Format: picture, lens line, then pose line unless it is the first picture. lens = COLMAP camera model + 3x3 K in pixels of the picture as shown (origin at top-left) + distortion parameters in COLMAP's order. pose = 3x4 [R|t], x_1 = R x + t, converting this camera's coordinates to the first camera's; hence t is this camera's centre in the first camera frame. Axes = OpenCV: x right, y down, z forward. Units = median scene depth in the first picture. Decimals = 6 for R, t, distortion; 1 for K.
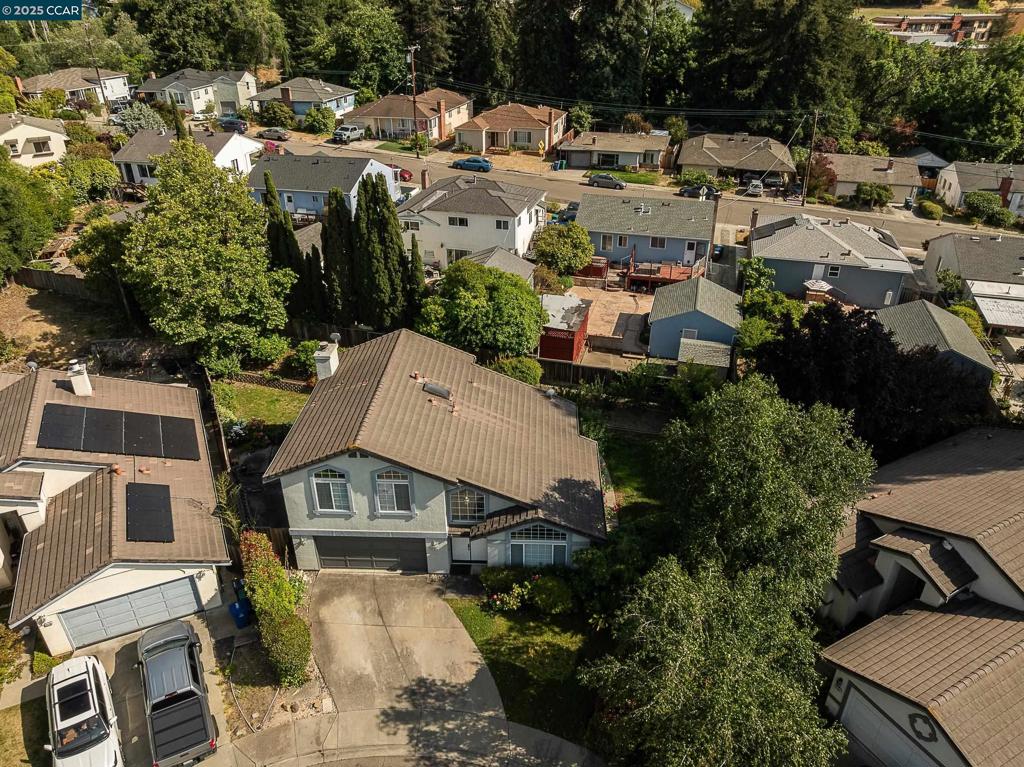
lens RADIAL K [[719.9, 0, 516.0], [0, 719.9, 386.5], [0, 0, 1]] dist [-0.050812, 0.020542]
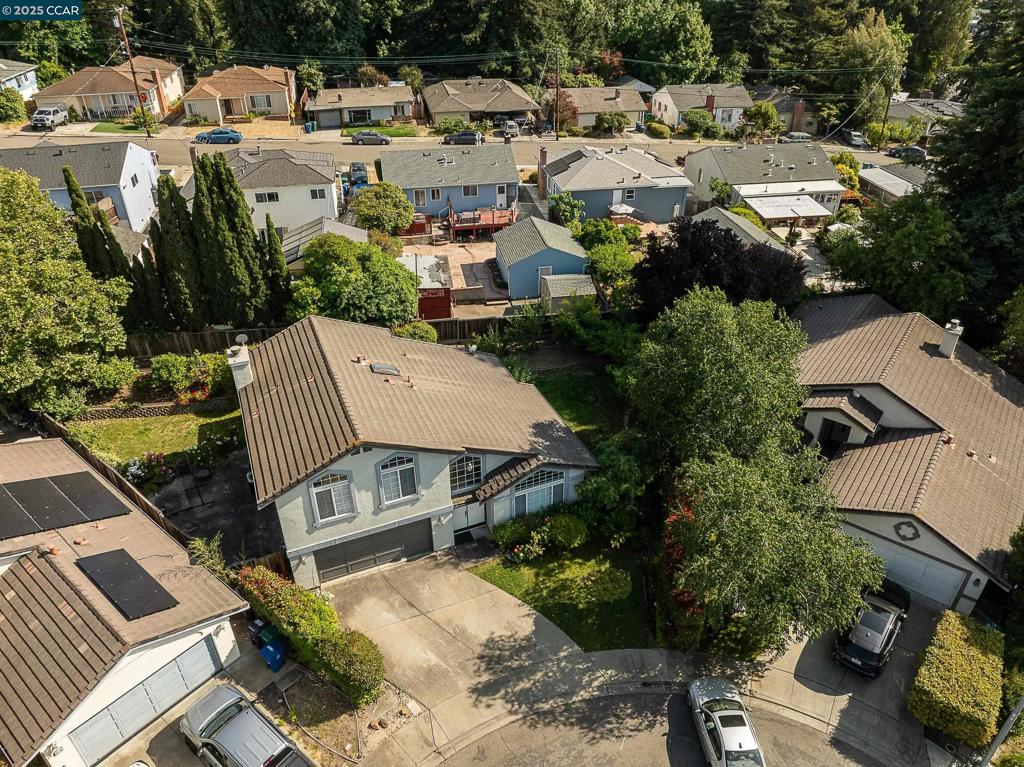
lens RADIAL K [[719.9, 0, 516.9], [0, 719.9, 386.8], [0, 0, 1]] dist [-0.050812, 0.020542]
pose [[0.903735, -0.232055, 0.359741, -0.225572], [0.210520, 0.972612, 0.098528, -0.021702], [-0.372752, -0.013311, 0.927836, 0.037895]]
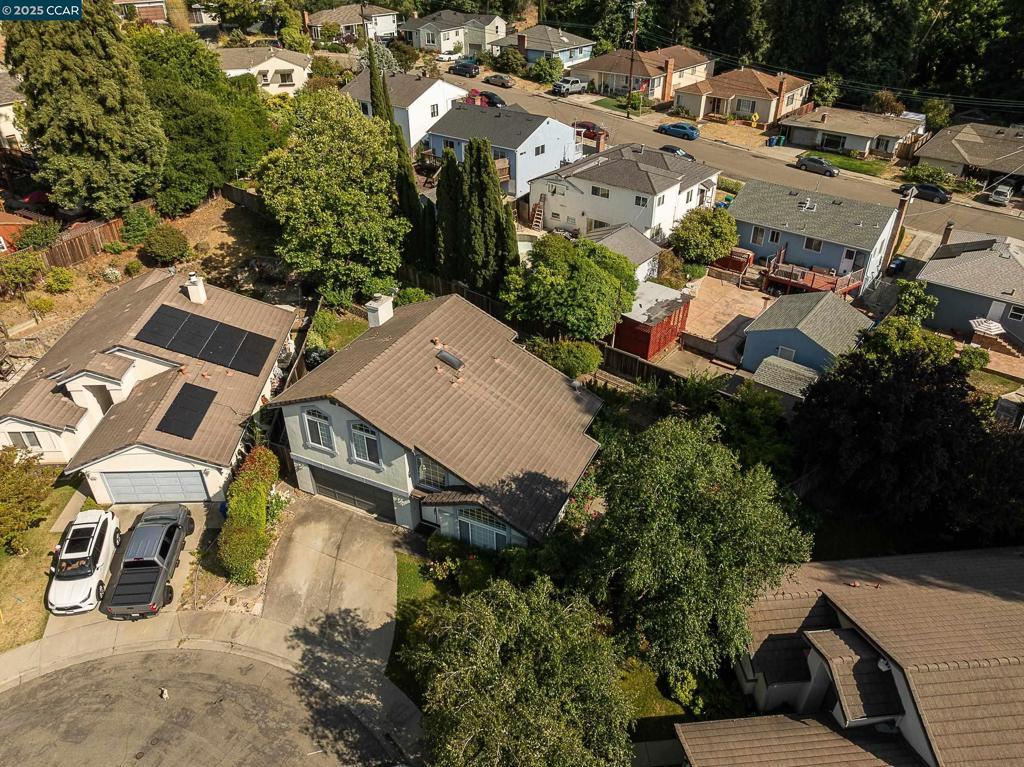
lens RADIAL K [[719.9, 0, 517.3], [0, 719.9, 387.1], [0, 0, 1]] dist [-0.050812, 0.020542]
pose [[0.918921, 0.217177, -0.329269, 0.250181], [-0.193924, 0.975666, 0.102323, -0.060886], [0.343479, -0.030174, 0.938676, 0.039353]]
